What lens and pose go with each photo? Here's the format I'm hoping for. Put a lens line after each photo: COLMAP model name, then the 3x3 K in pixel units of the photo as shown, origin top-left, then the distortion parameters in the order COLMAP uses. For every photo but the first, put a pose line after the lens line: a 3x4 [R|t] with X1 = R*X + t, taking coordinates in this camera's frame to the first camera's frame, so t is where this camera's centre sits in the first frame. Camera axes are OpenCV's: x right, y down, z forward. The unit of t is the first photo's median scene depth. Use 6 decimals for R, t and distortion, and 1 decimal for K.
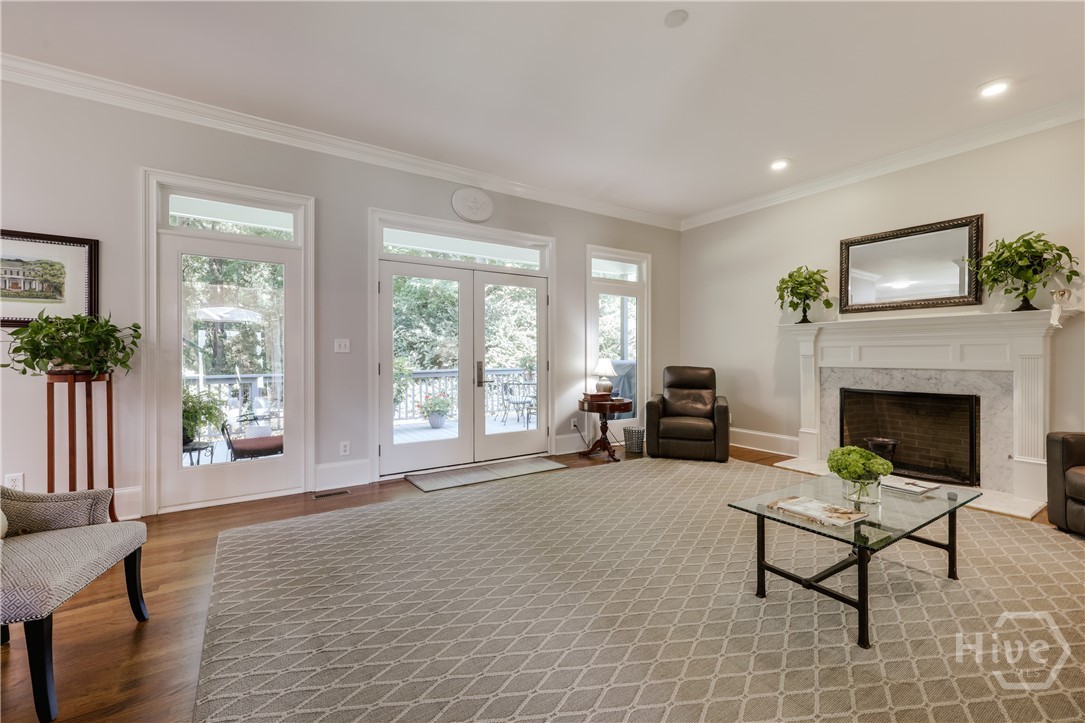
lens RADIAL K [[451.1, 0, 542.5], [0, 451.1, 361.5], [0, 0, 1]] dist [0.020767, 0.000021]
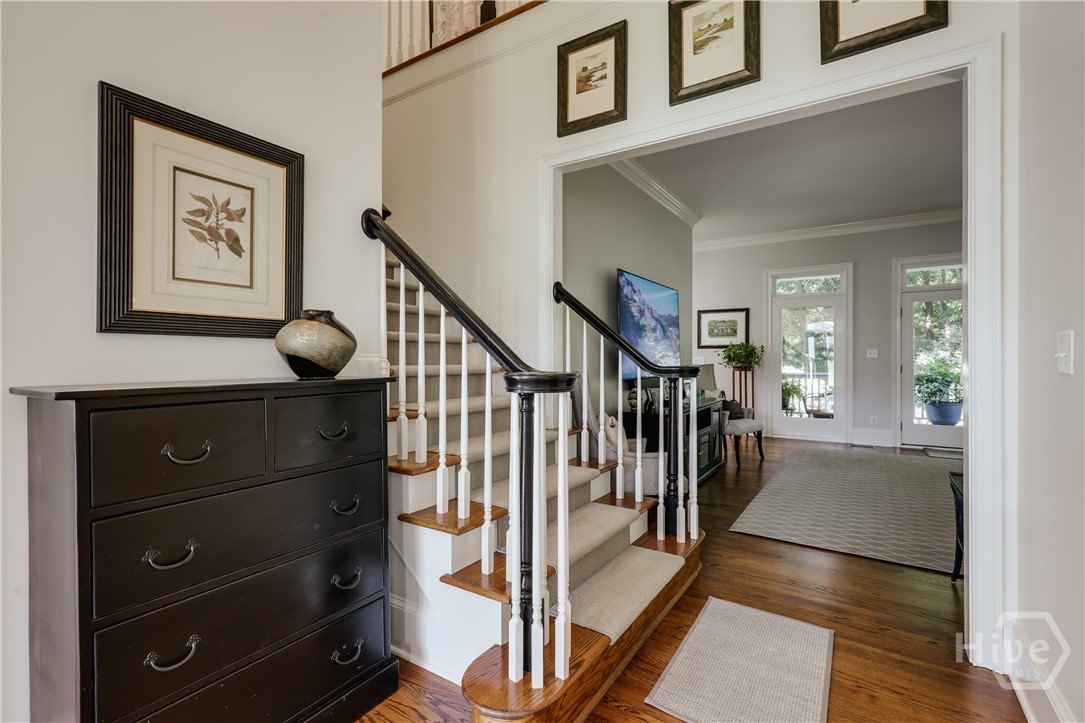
lens RADIAL K [[509.5, 0, 511.7], [0, 509.5, 357.5], [0, 0, 1]] dist [0.005781, 0.000551]
pose [[0.368837, -0.002161, -0.929491, 0.911088], [-0.009627, 0.999935, -0.006145, 0.001385], [0.929444, 0.011214, 0.368792, -0.981721]]
